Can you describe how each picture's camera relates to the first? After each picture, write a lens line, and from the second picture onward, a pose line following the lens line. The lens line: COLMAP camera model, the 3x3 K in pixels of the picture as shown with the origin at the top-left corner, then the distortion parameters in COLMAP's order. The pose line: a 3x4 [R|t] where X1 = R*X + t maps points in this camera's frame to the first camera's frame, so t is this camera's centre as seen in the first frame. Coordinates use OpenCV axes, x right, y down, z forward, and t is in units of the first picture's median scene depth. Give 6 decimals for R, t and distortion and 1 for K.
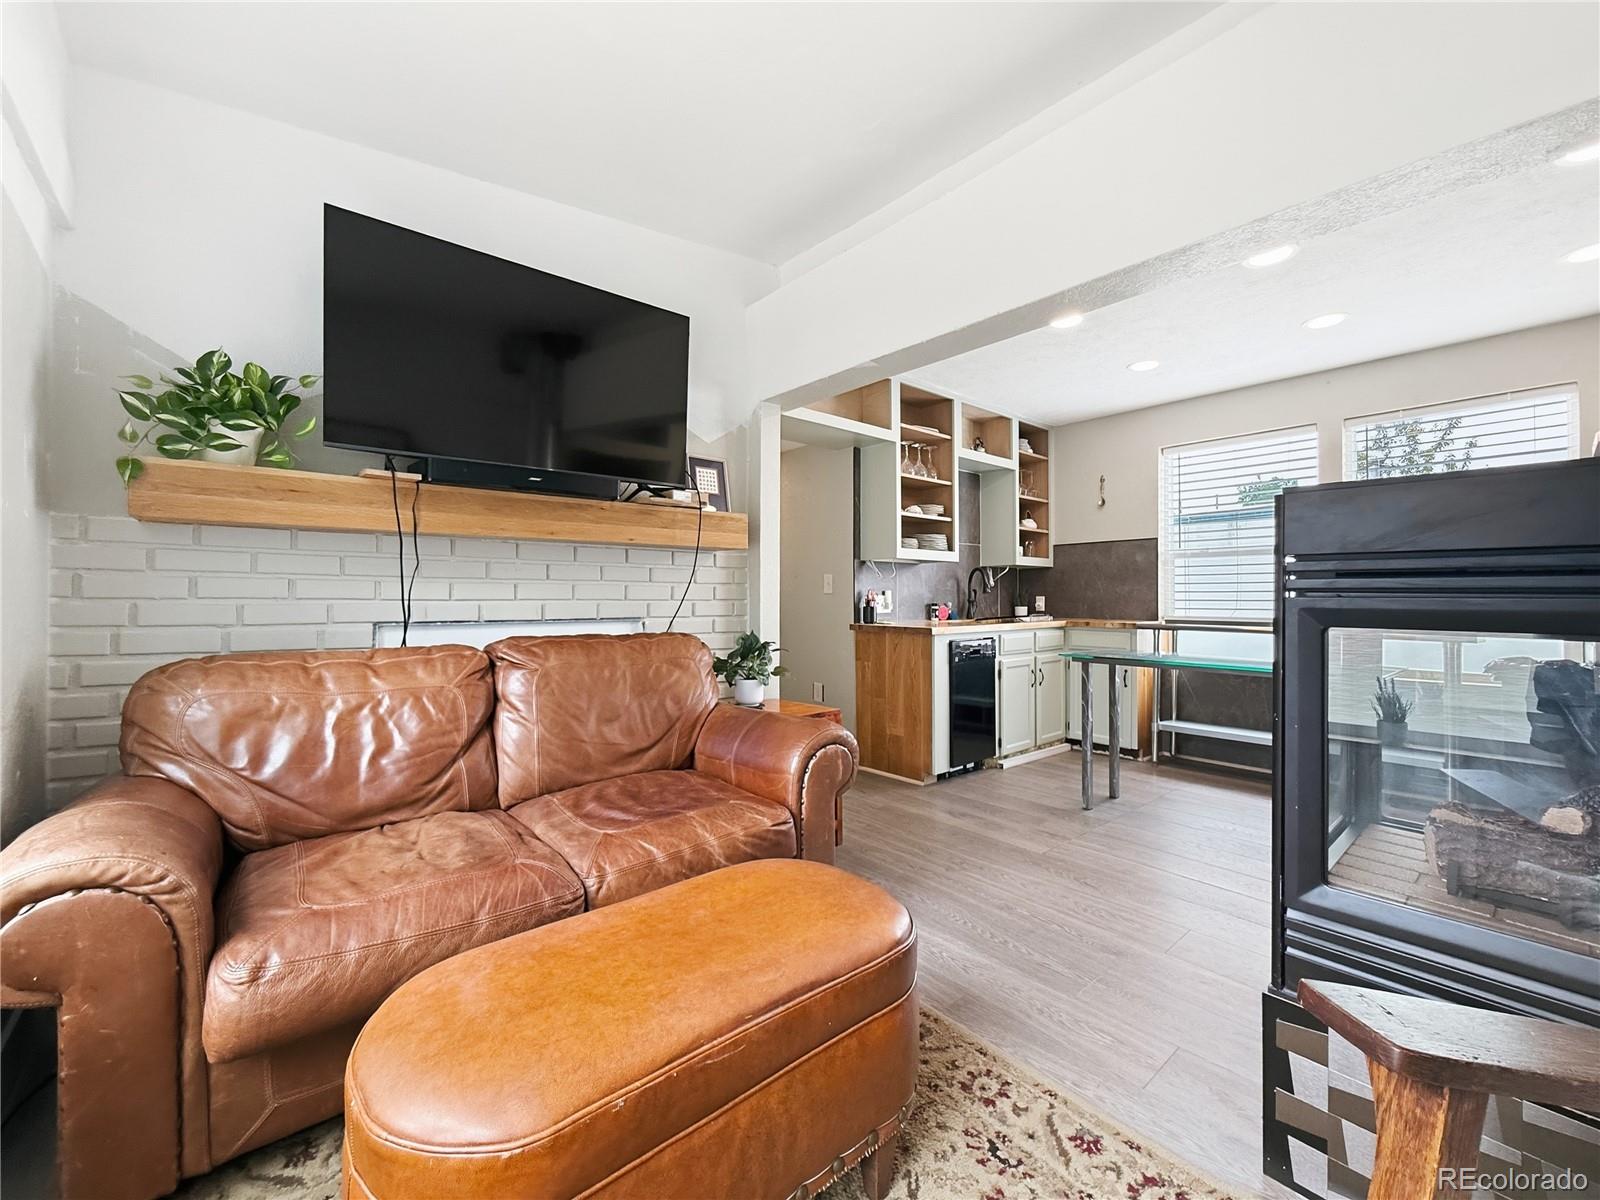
lens RADIAL K [[665.0, 0, 804.1], [0, 665.0, 592.1], [0, 0, 1]] dist [0.003871, -0.001075]
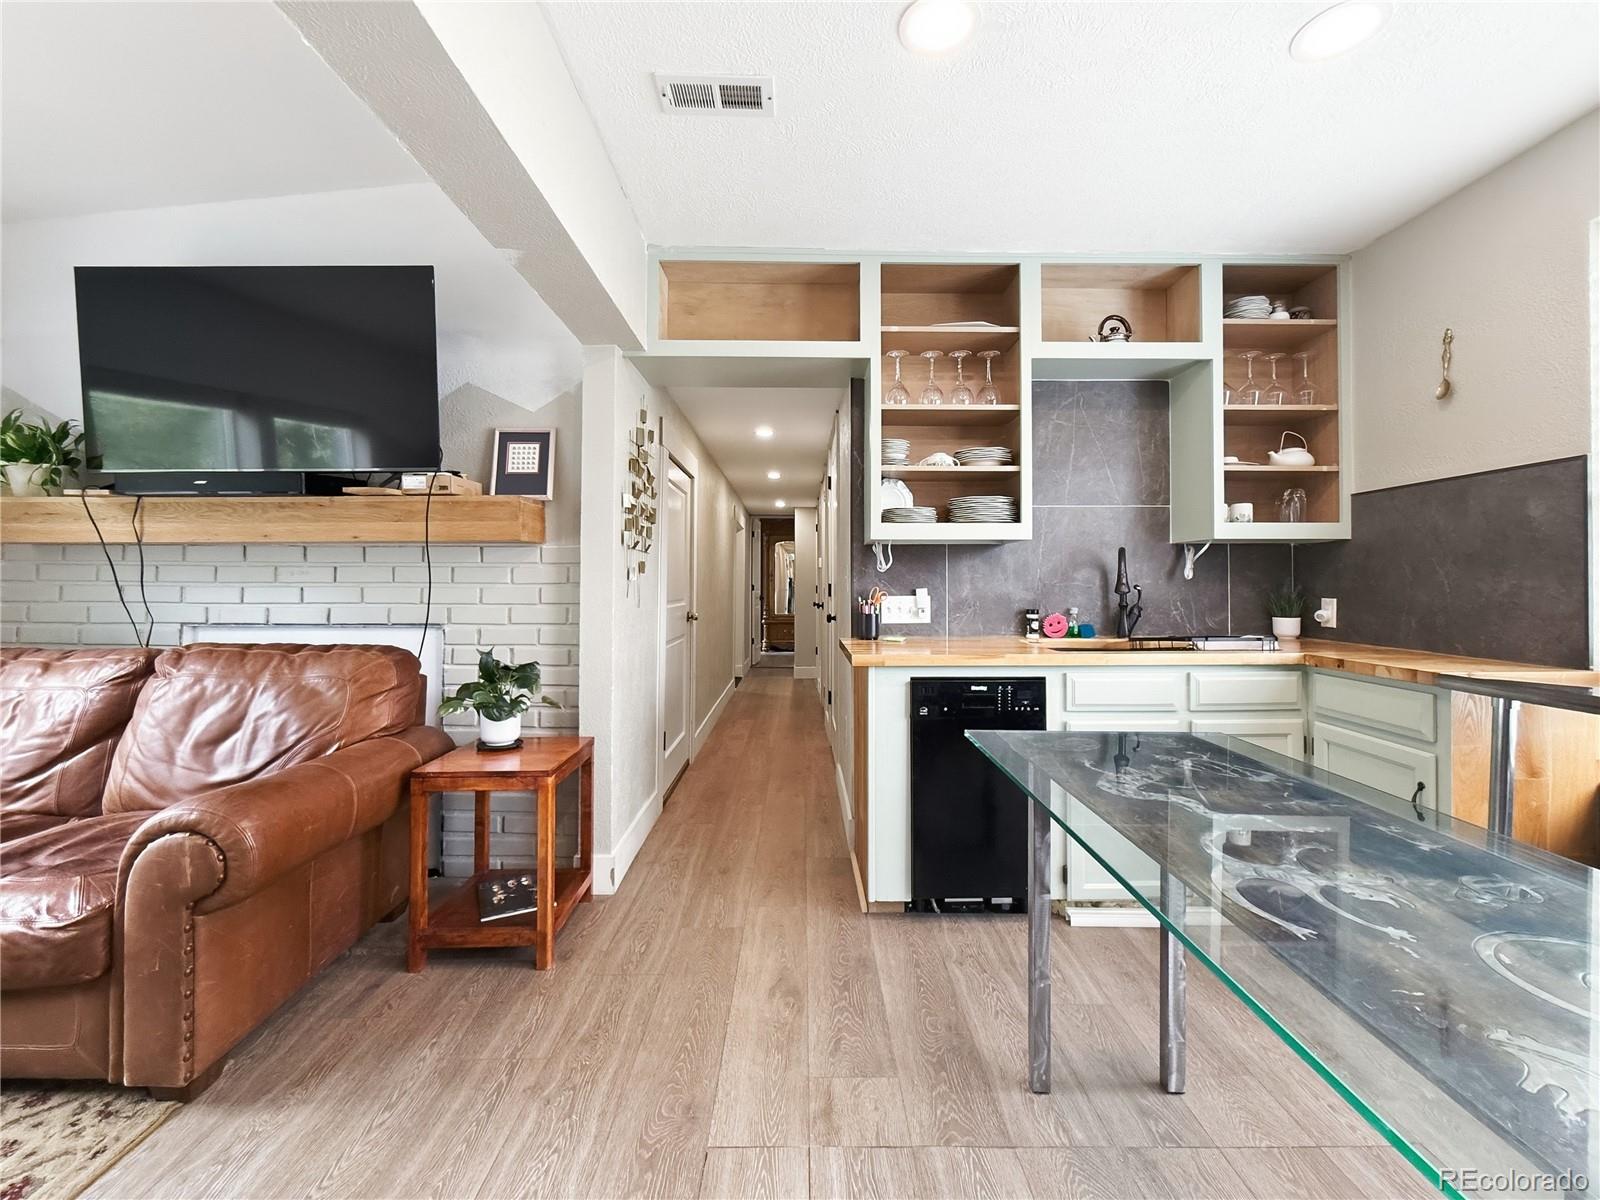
lens RADIAL K [[665.0, 0, 800.5], [0, 665.0, 577.5], [0, 0, 1]] dist [0.003871, -0.001075]
pose [[0.759236, -0.006871, -0.650779, 0.445114], [0.004781, 0.999976, -0.004981, -0.010491], [0.650798, 0.000671, 0.759251, 0.416707]]
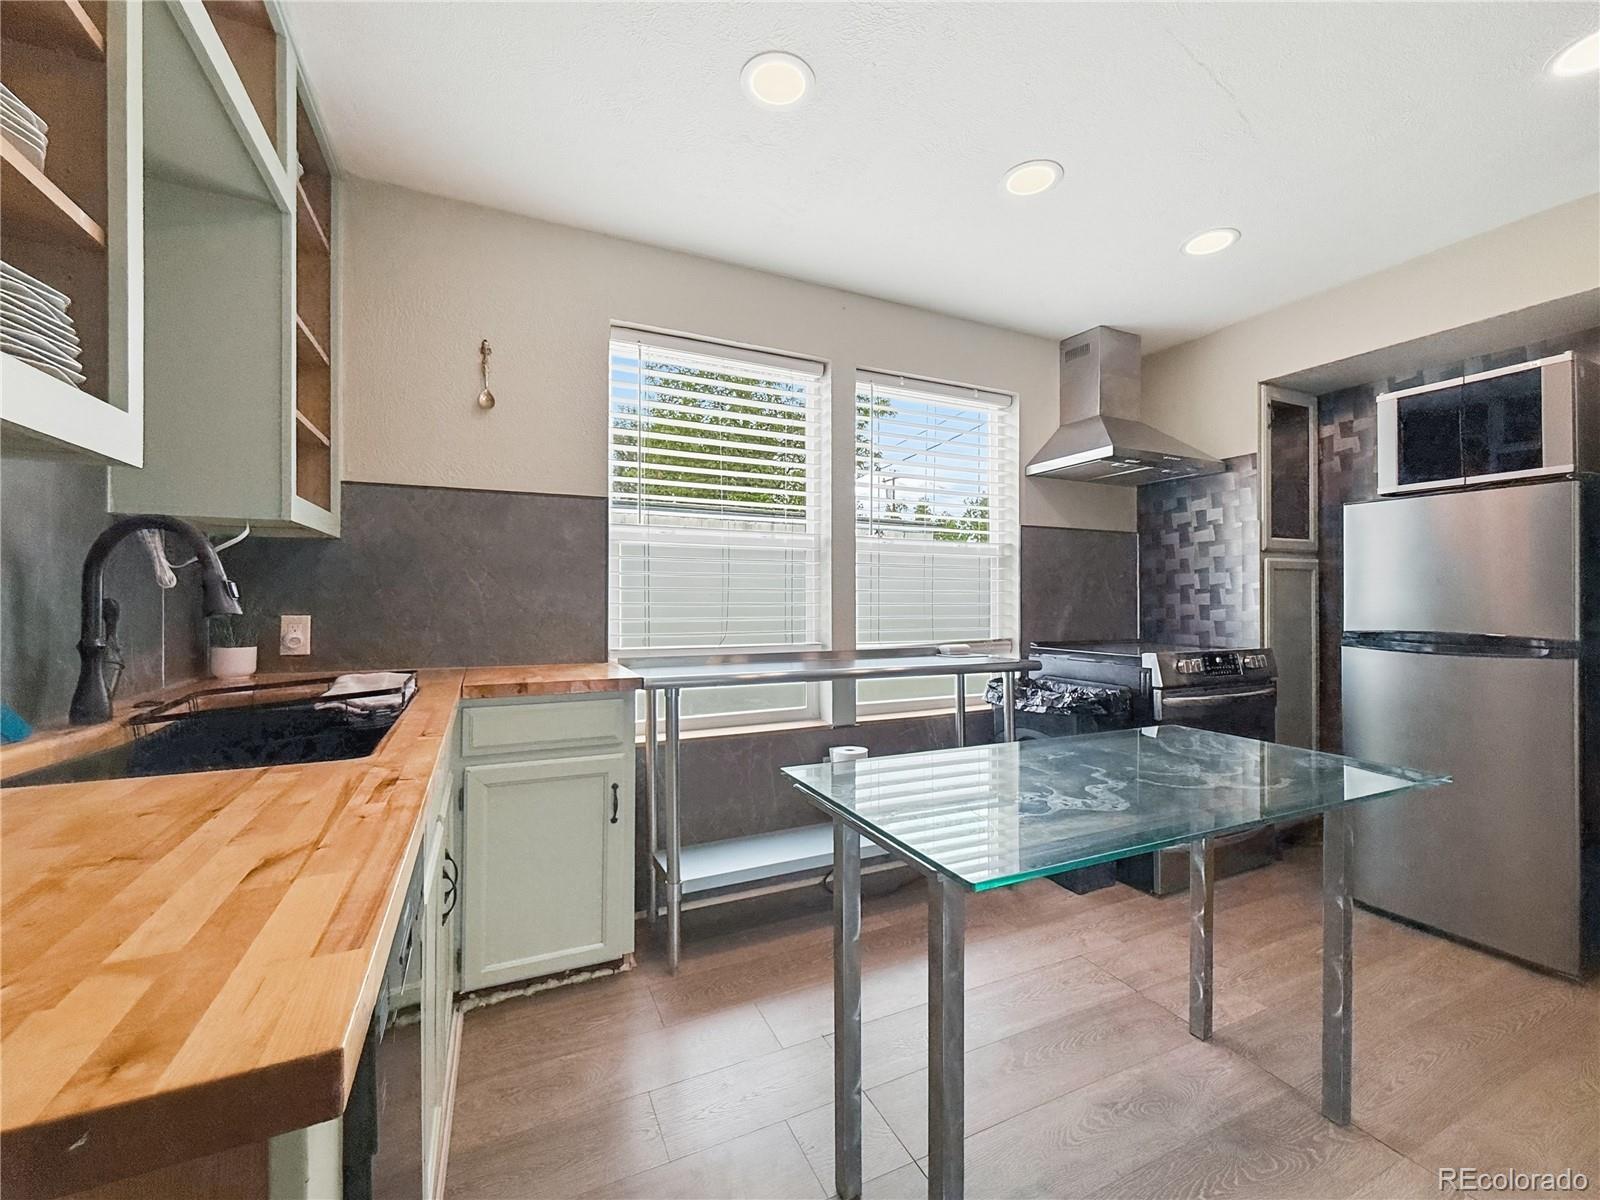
lens RADIAL K [[665.0, 0, 811.6], [0, 665.0, 595.3], [0, 0, 1]] dist [0.003871, -0.001075]
pose [[0.269134, 0.000362, 0.963103, 0.088766], [-0.012749, 0.999914, 0.003186, -0.011062], [-0.963018, -0.013136, 0.269115, 0.731128]]
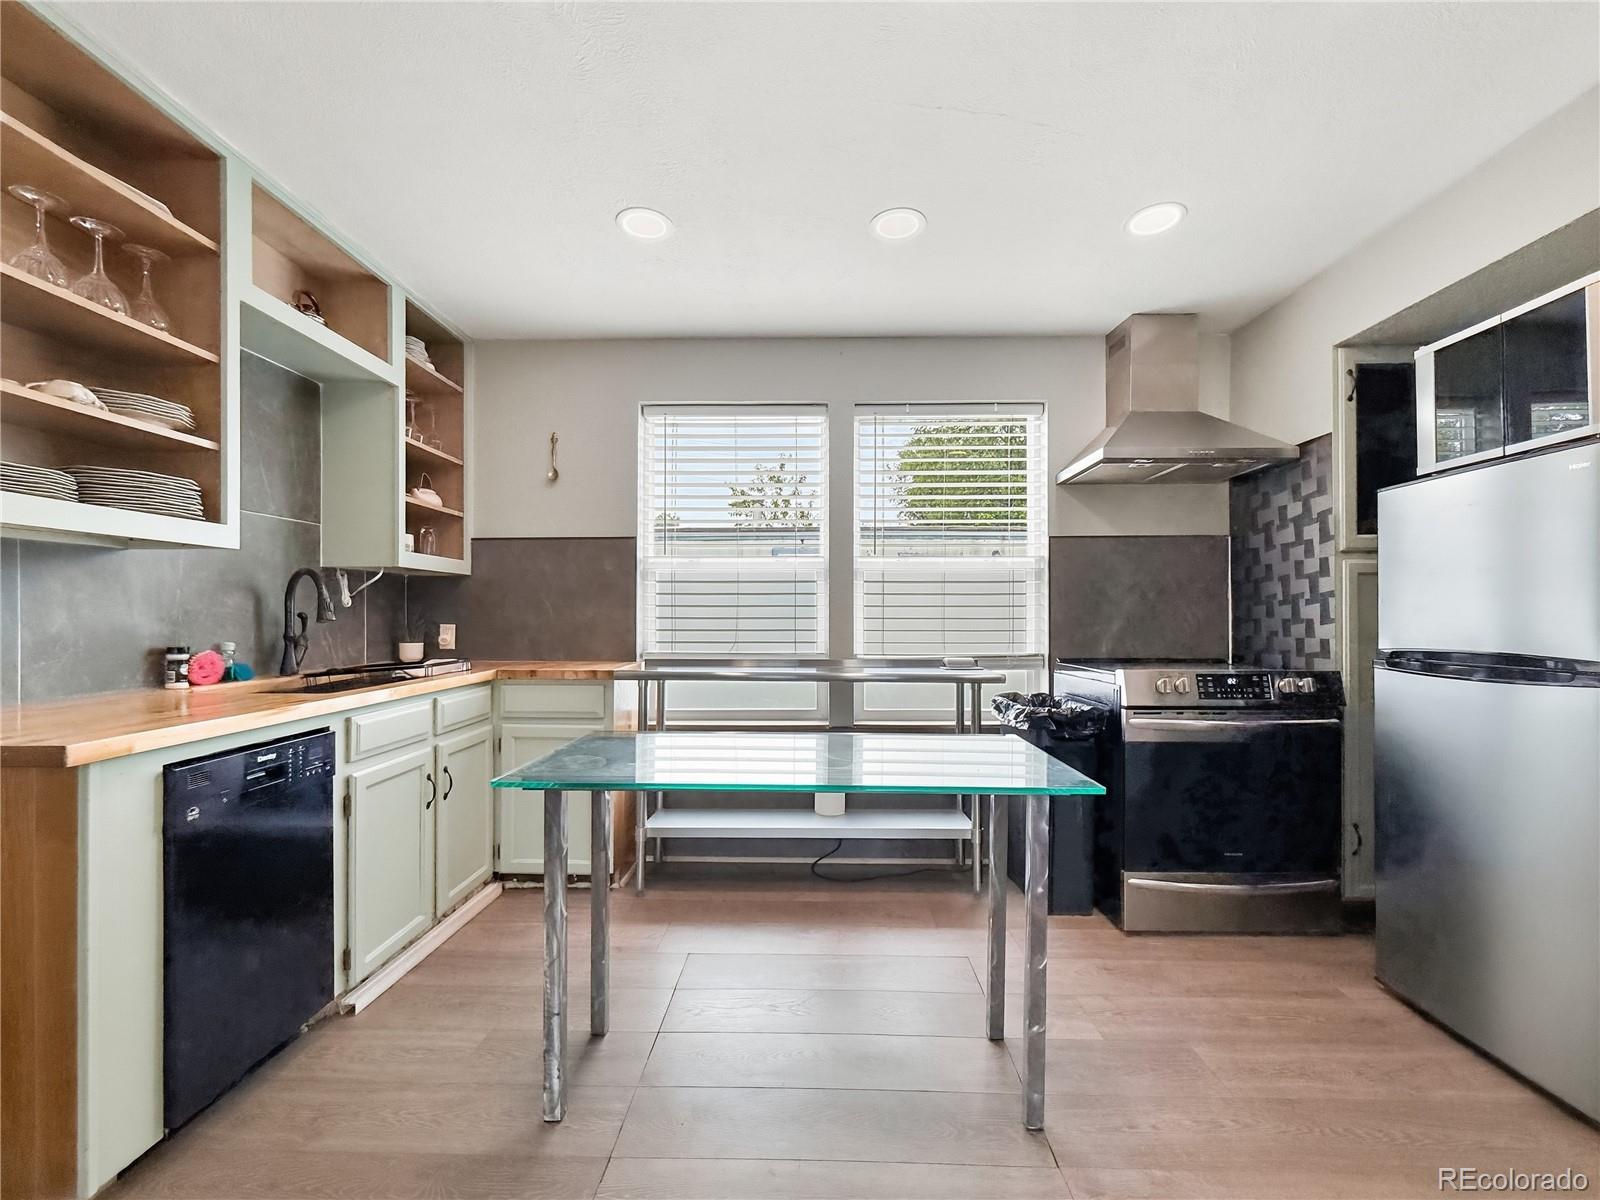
lens RADIAL K [[665.0, 0, 808.1], [0, 665.0, 609.1], [0, 0, 1]] dist [0.003871, -0.001075]
pose [[0.670537, 0.005909, 0.741852, 0.156320], [-0.005252, 0.999981, -0.003218, -0.008034], [-0.741857, -0.001738, 0.670556, 0.436148]]
